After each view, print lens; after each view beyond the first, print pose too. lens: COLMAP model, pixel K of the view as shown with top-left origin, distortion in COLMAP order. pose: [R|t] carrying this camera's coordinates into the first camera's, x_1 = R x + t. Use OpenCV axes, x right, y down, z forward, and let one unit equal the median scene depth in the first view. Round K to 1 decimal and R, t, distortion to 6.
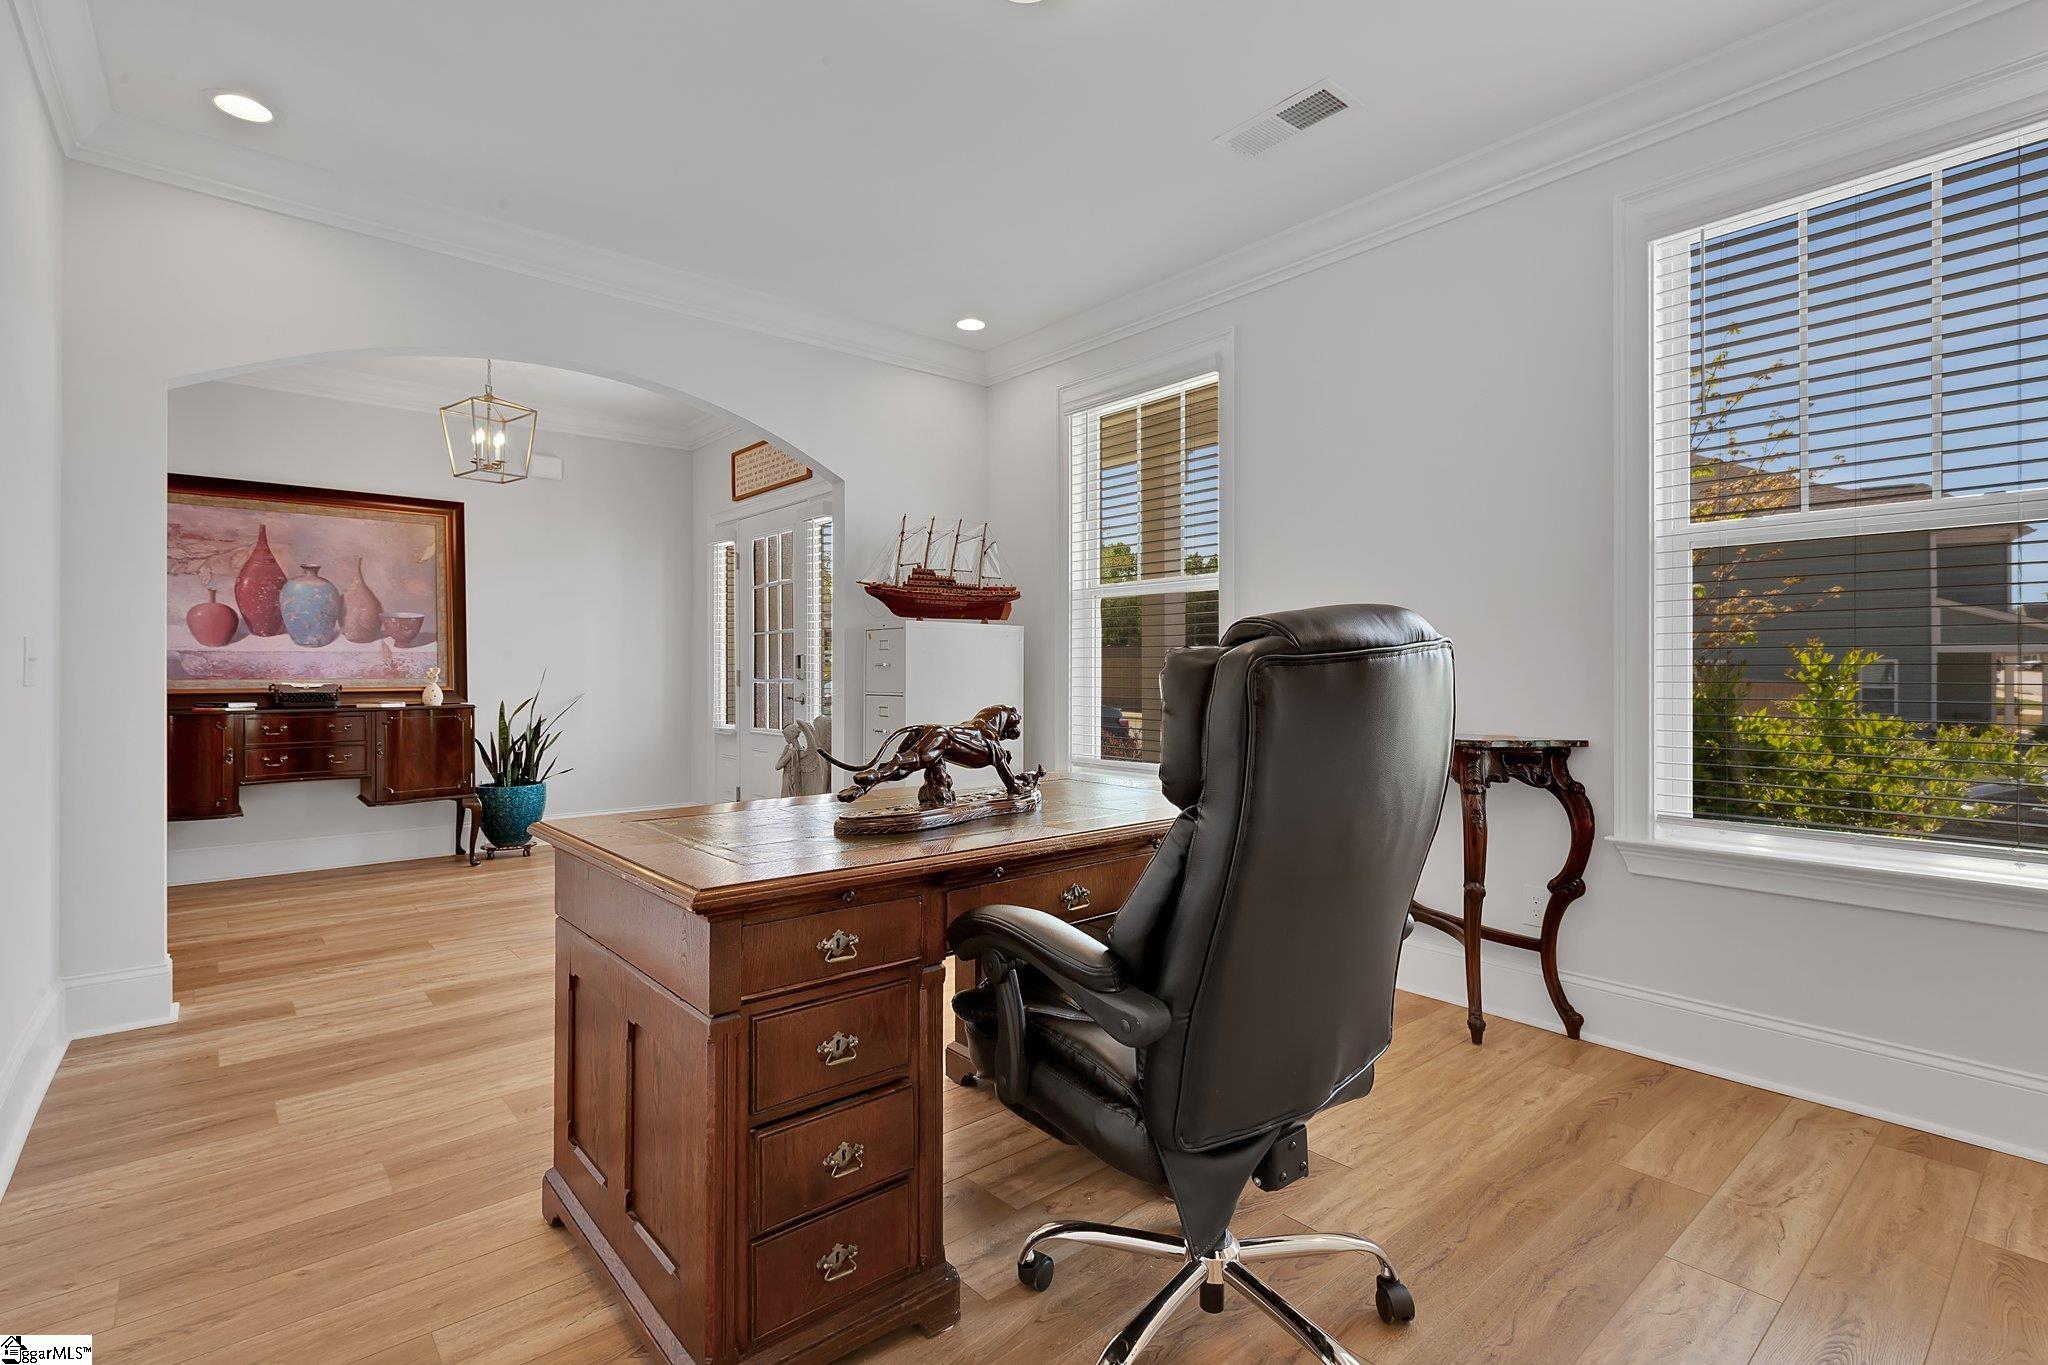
lens RADIAL K [[947.4, 0, 1027.4], [0, 947.4, 679.8], [0, 0, 1]] dist [-0.001344, -0.000659]
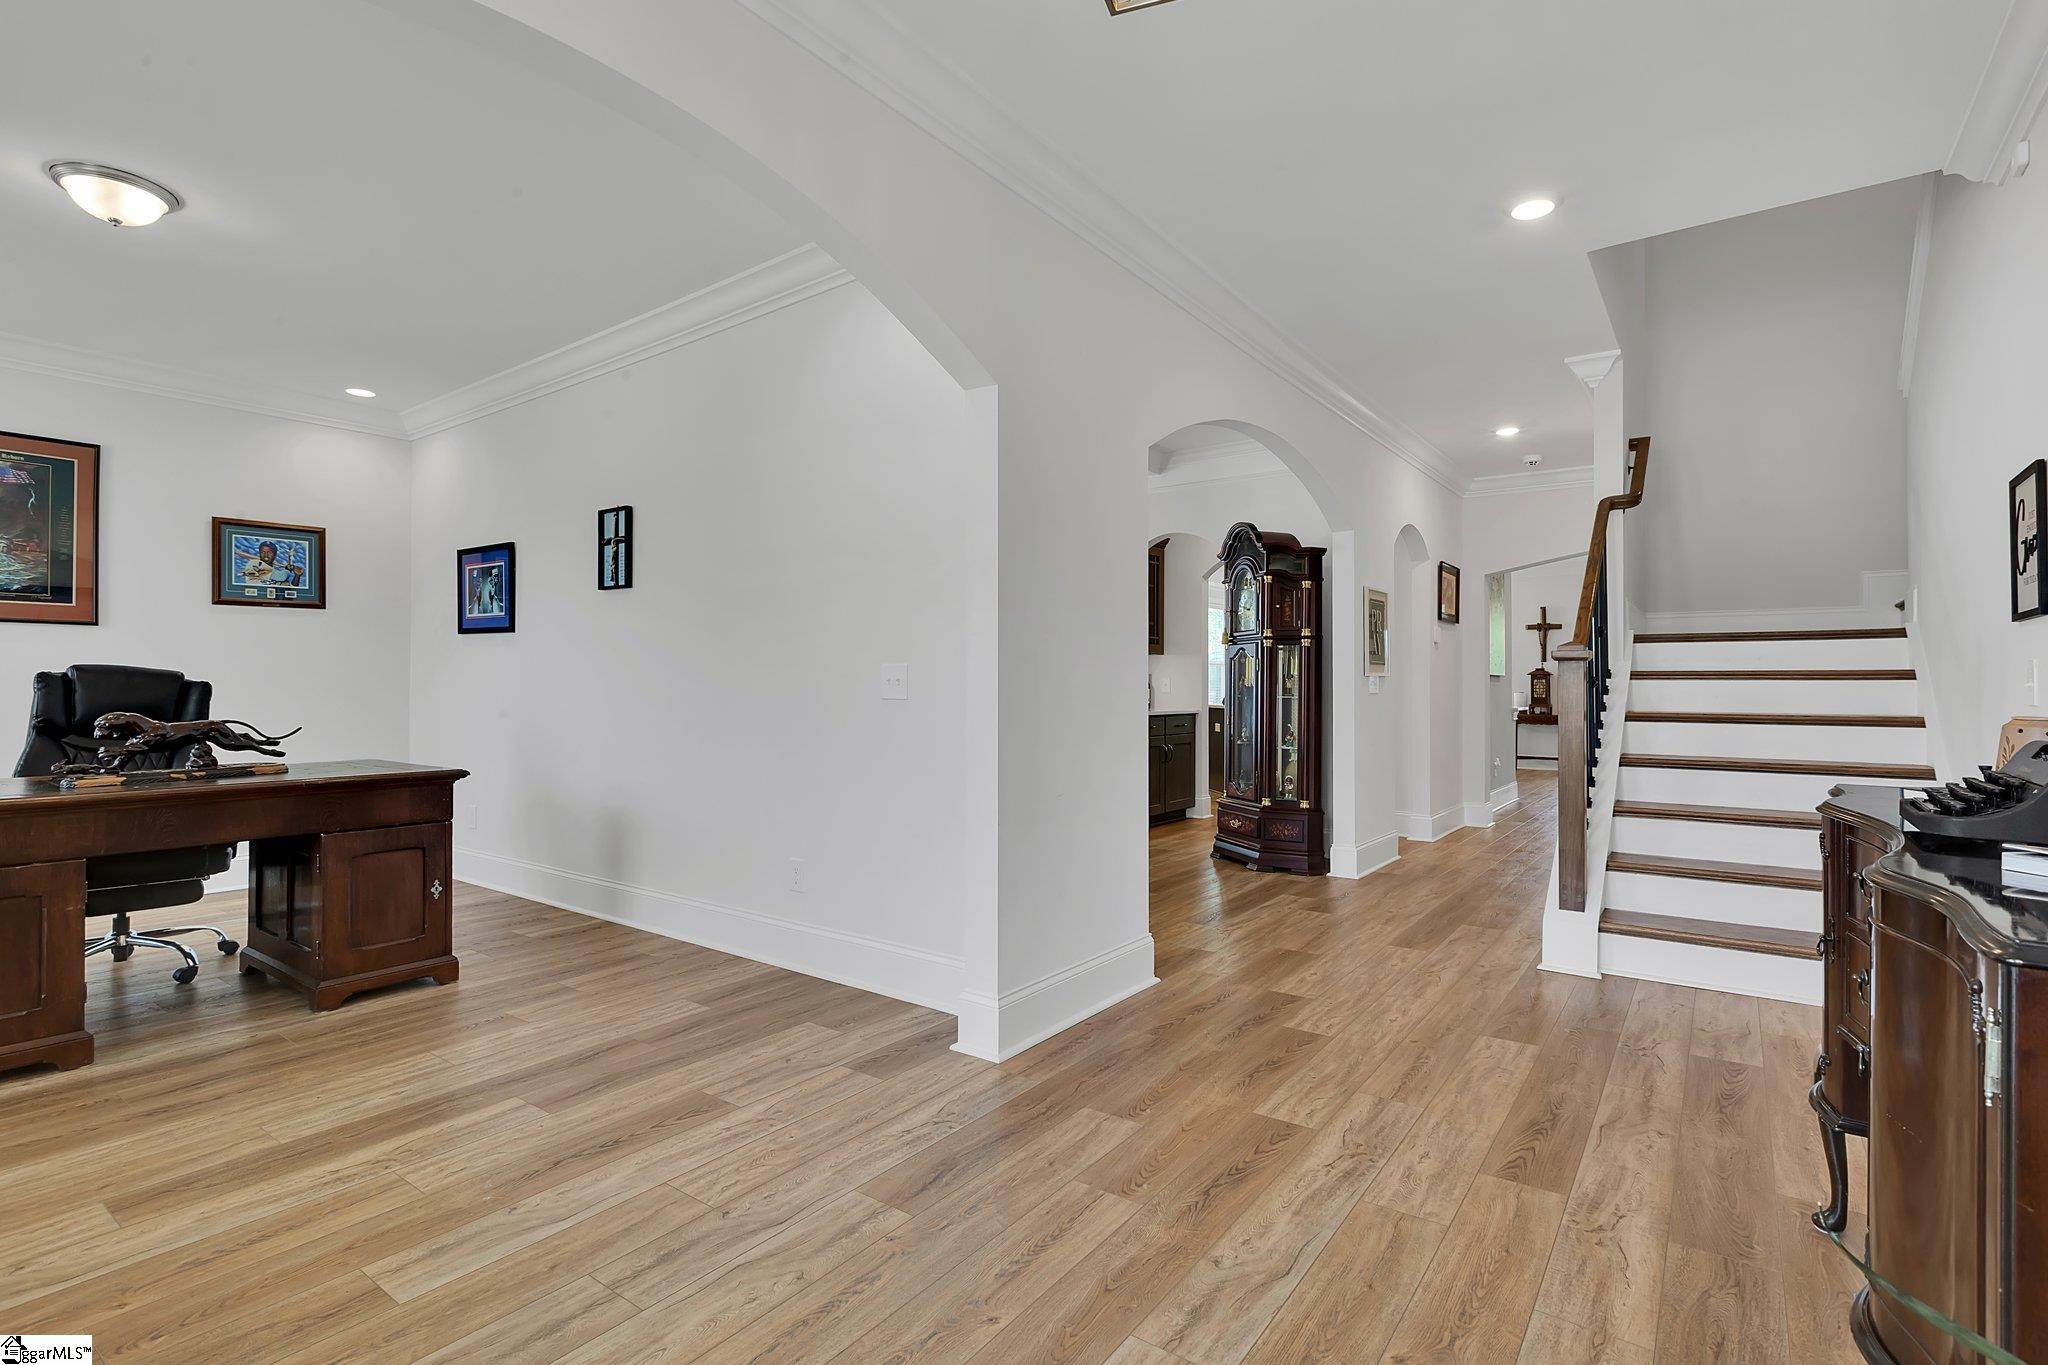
lens RADIAL K [[947.4, 0, 1024.7], [0, 947.4, 684.4], [0, 0, 1]] dist [-0.001344, -0.000659]
pose [[-0.973712, 0.010134, -0.227559, -0.297270], [0.009689, 0.999948, 0.003075, -0.007243], [0.227578, 0.000790, -0.973760, 0.777803]]
